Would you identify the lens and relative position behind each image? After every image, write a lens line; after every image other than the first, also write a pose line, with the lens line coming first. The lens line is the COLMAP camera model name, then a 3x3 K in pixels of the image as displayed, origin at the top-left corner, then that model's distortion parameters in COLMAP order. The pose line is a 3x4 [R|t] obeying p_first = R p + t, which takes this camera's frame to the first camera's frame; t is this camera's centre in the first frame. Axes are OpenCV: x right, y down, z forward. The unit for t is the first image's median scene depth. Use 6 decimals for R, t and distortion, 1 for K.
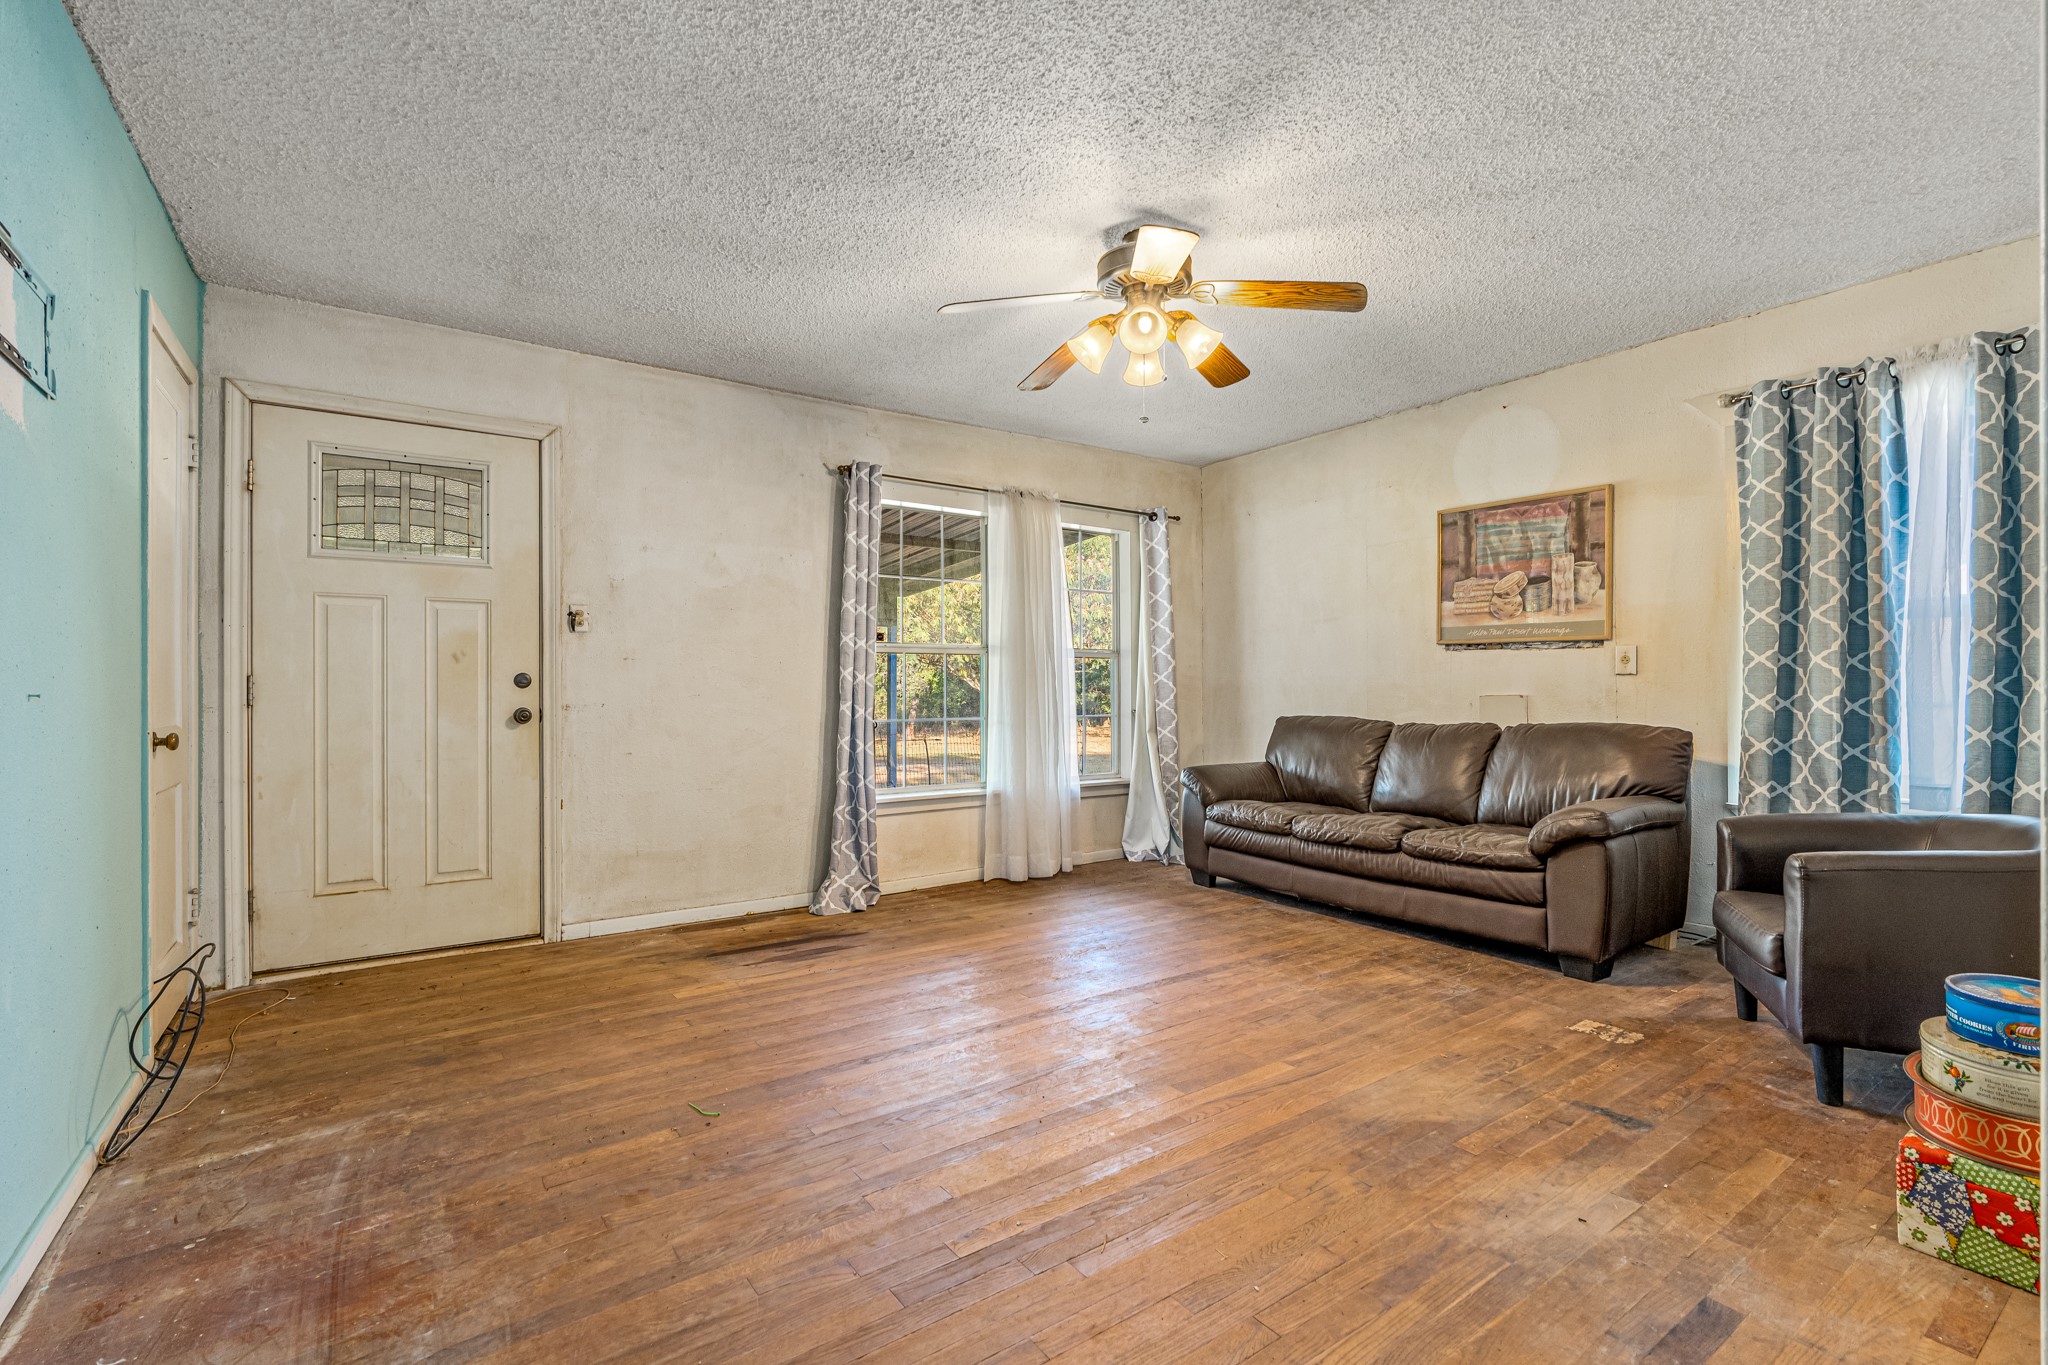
lens RADIAL K [[921.8, 0, 1031.3], [0, 921.8, 685.9], [0, 0, 1]] dist [-0.010069, 0.004531]
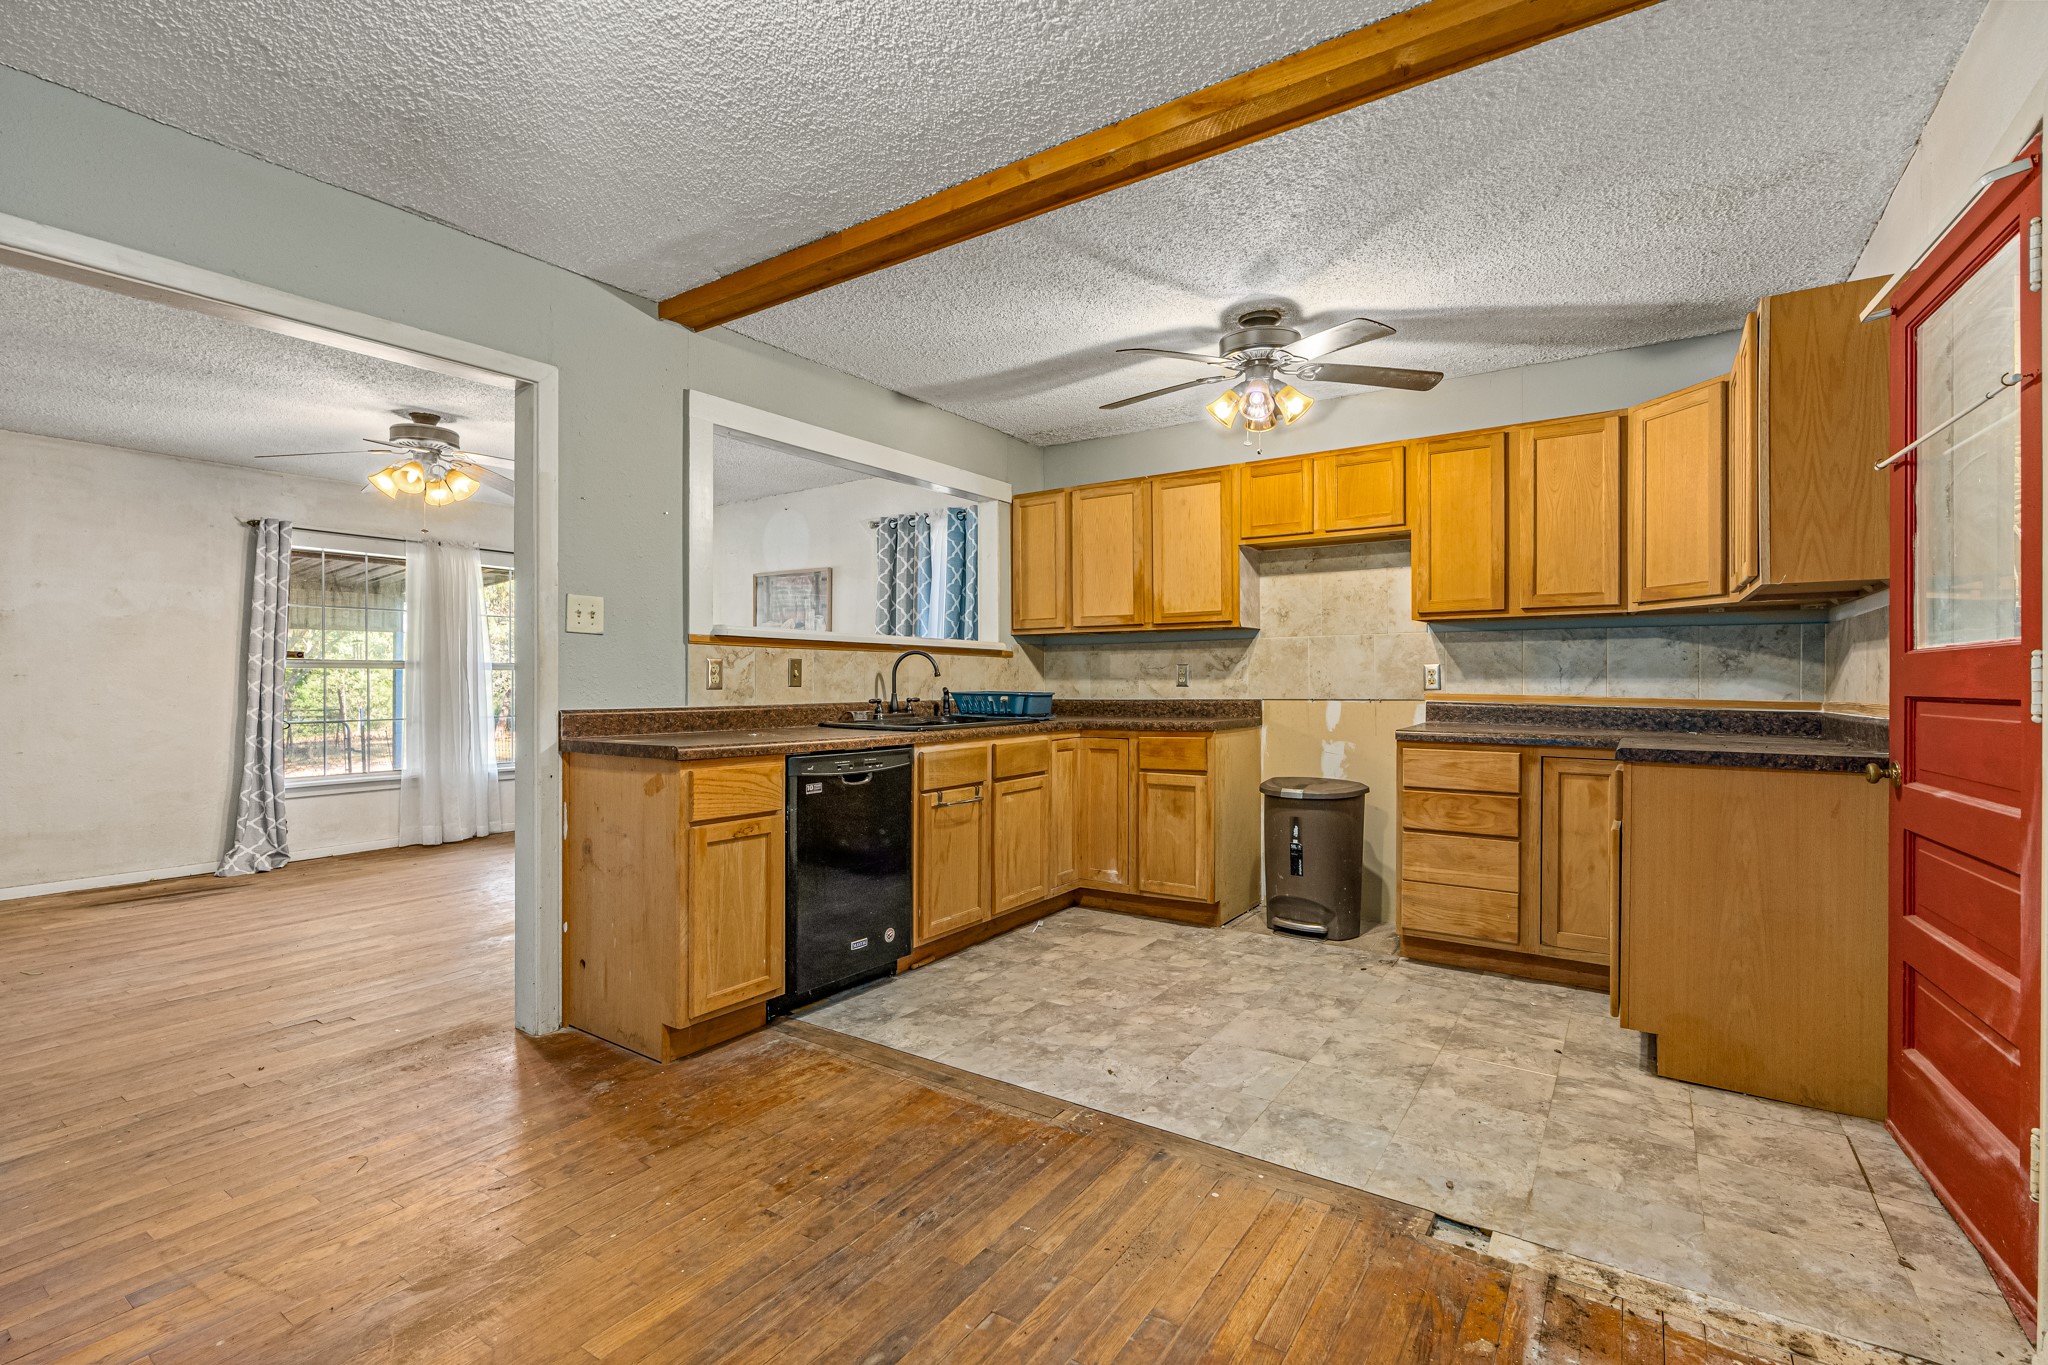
lens RADIAL K [[921.8, 0, 1029.0], [0, 921.8, 679.3], [0, 0, 1]] dist [-0.010069, 0.004531]
pose [[0.938681, 0.002224, 0.344779, 0.364224], [-0.002375, 0.999997, 0.000016, -0.024773], [-0.344778, -0.000834, 0.938684, -0.548855]]
